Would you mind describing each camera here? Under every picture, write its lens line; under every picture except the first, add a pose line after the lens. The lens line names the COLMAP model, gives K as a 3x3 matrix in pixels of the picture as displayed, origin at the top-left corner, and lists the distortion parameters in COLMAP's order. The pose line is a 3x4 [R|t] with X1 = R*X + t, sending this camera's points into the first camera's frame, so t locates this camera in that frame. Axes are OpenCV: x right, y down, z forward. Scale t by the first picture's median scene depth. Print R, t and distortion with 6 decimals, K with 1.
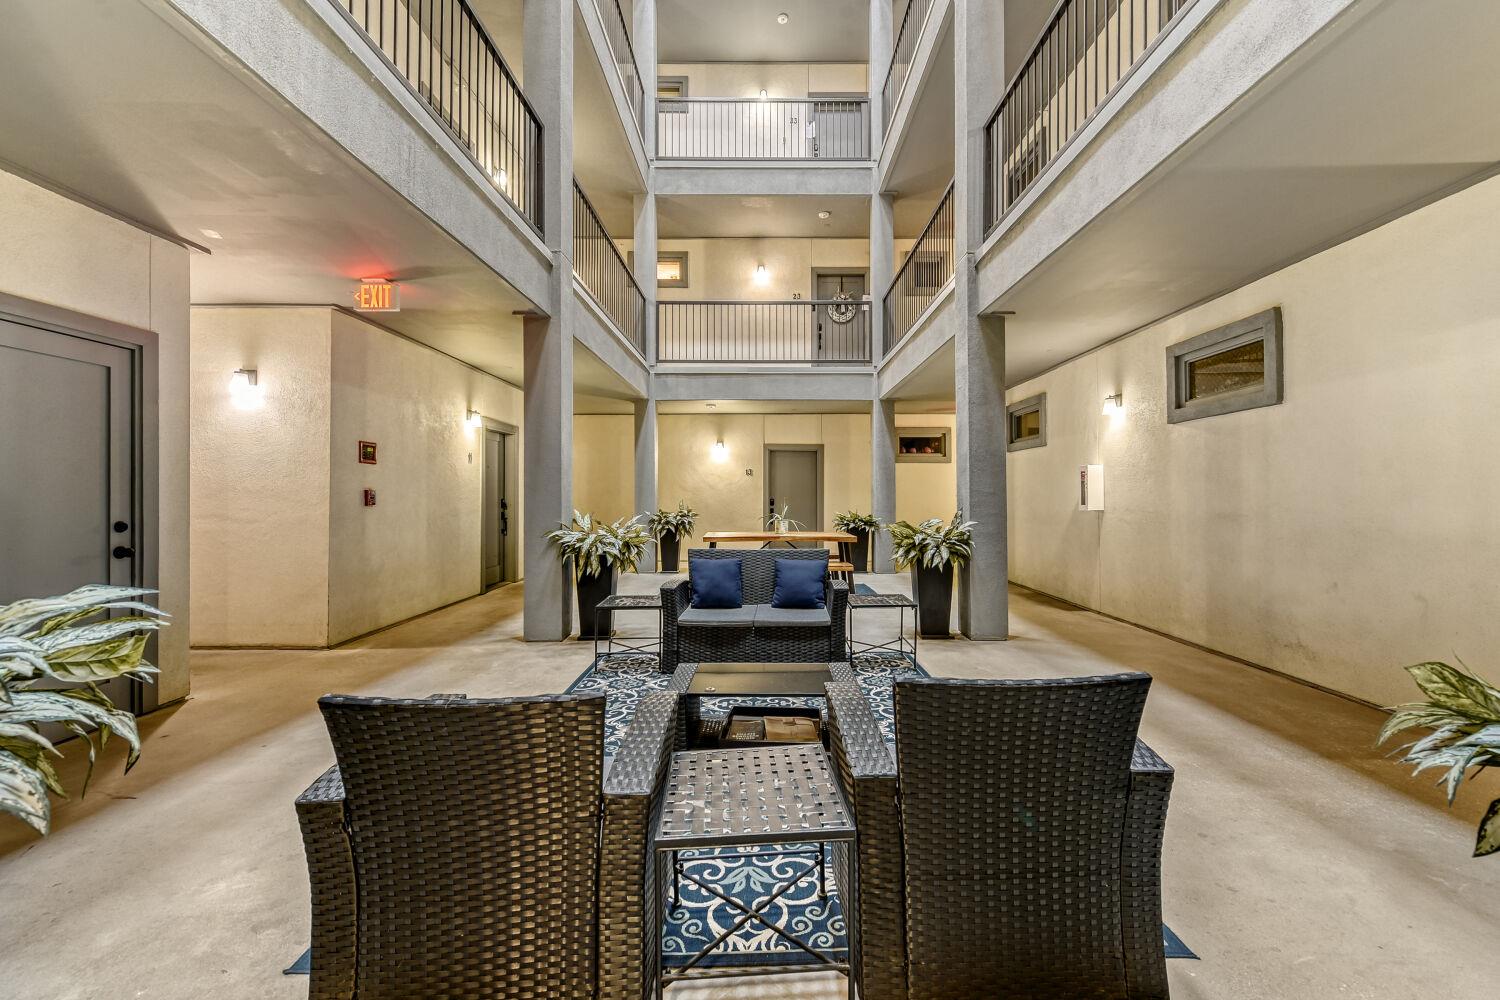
lens RADIAL K [[631.9, 0, 748.8], [0, 631.9, 491.5], [0, 0, 1]] dist [0.006557, -0.001288]
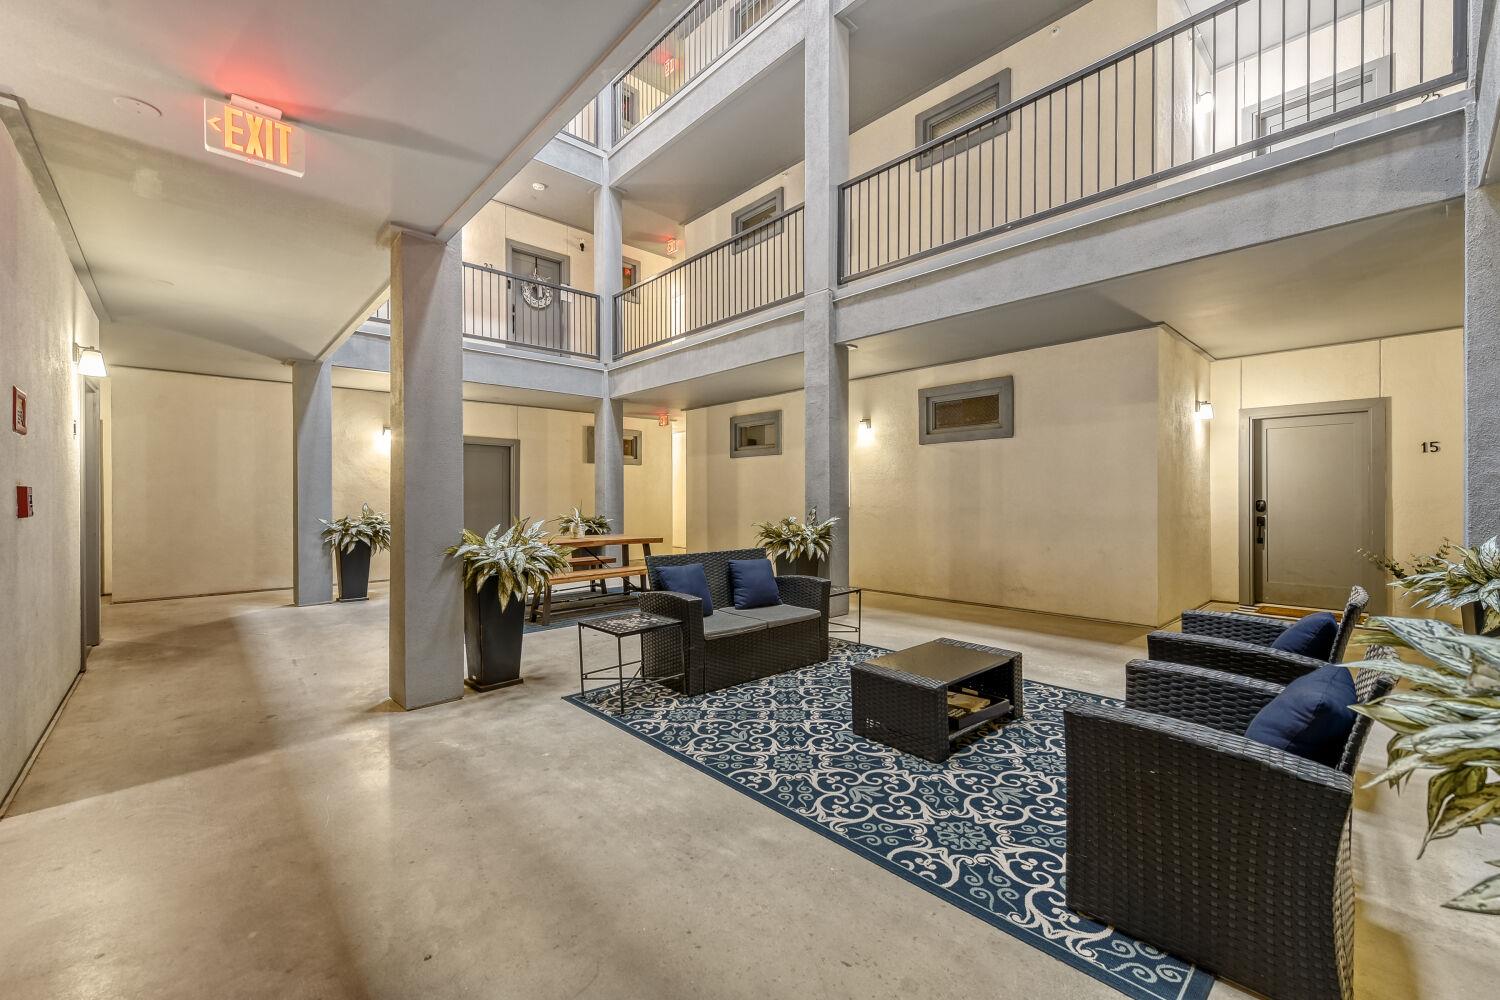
lens RADIAL K [[631.9, 0, 746.4], [0, 631.9, 502.2], [0, 0, 1]] dist [0.006557, -0.001288]
pose [[0.715813, -0.008609, 0.698239, -0.573345], [-0.002753, 0.999881, 0.015151, 0.000790], [-0.698287, -0.012767, 0.715704, 0.257786]]
